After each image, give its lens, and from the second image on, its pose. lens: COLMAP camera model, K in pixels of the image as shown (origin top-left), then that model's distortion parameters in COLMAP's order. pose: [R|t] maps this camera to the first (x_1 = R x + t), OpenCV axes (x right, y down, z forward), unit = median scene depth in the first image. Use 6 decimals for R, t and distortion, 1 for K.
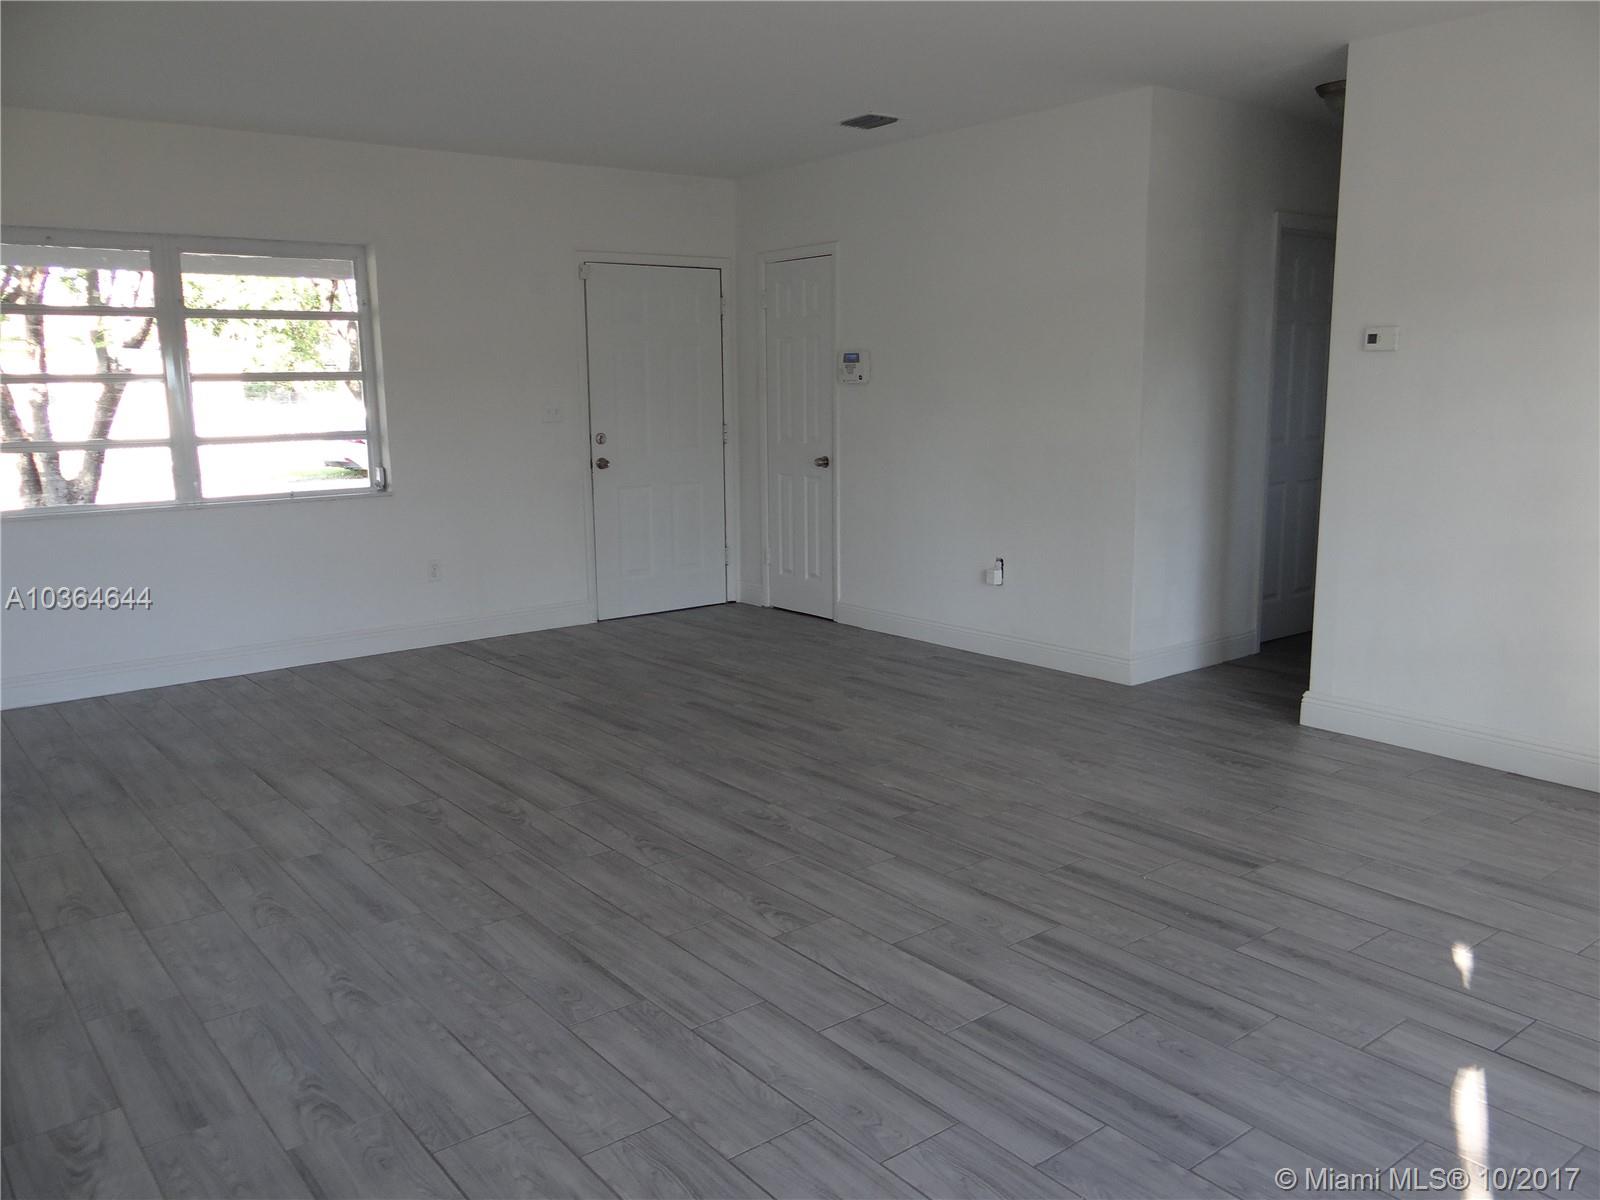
lens RADIAL K [[1293.4, 0, 800.0], [0, 1293.4, 600.0], [0, 0, 1]] dist [0.005987, 0.001734]
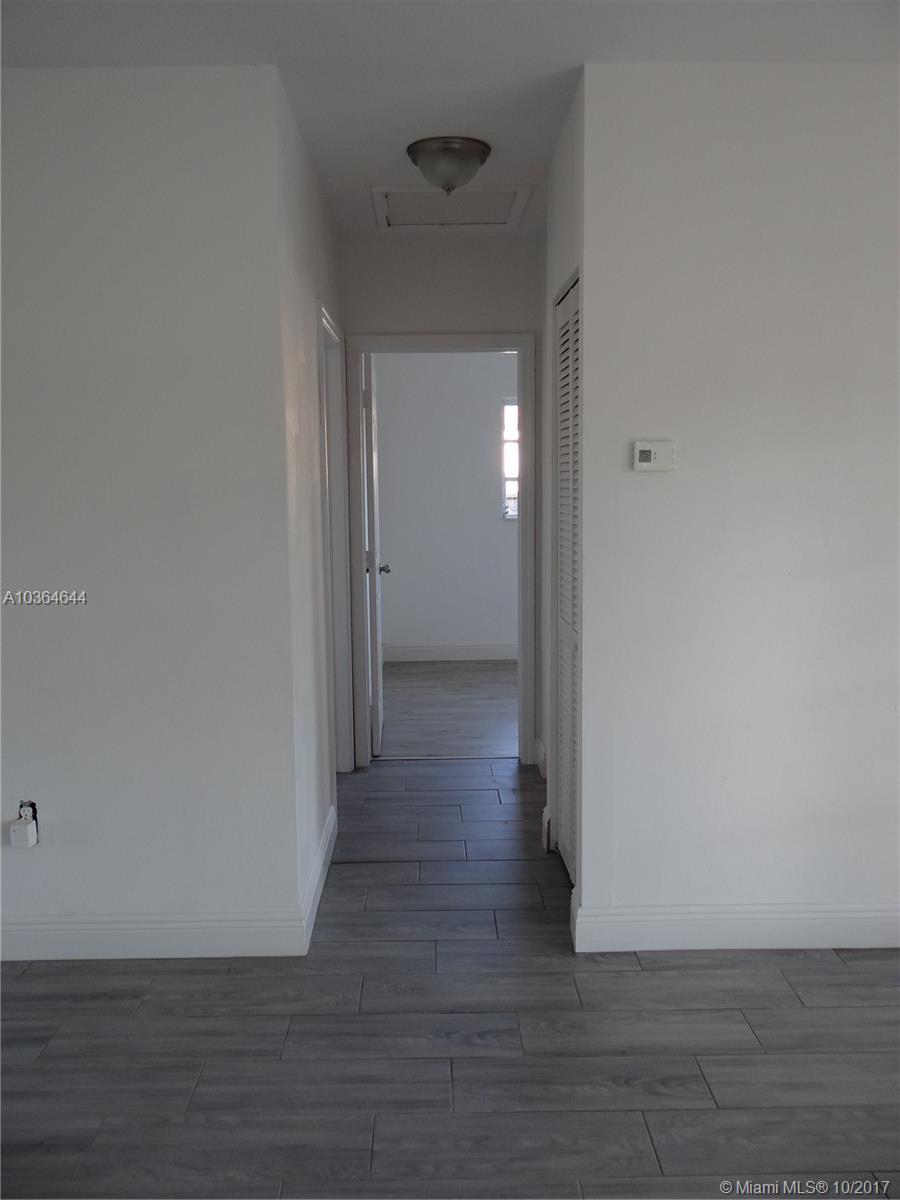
lens RADIAL K [[970.0, 0, 449.6], [0, 970.0, 567.2], [0, 0, 1]] dist [0.005987, 0.001734]
pose [[0.603083, -0.075078, 0.794137, -0.105505], [0.138277, 0.990328, -0.011385, -0.143594], [-0.785602, 0.116677, 0.607632, 0.738874]]
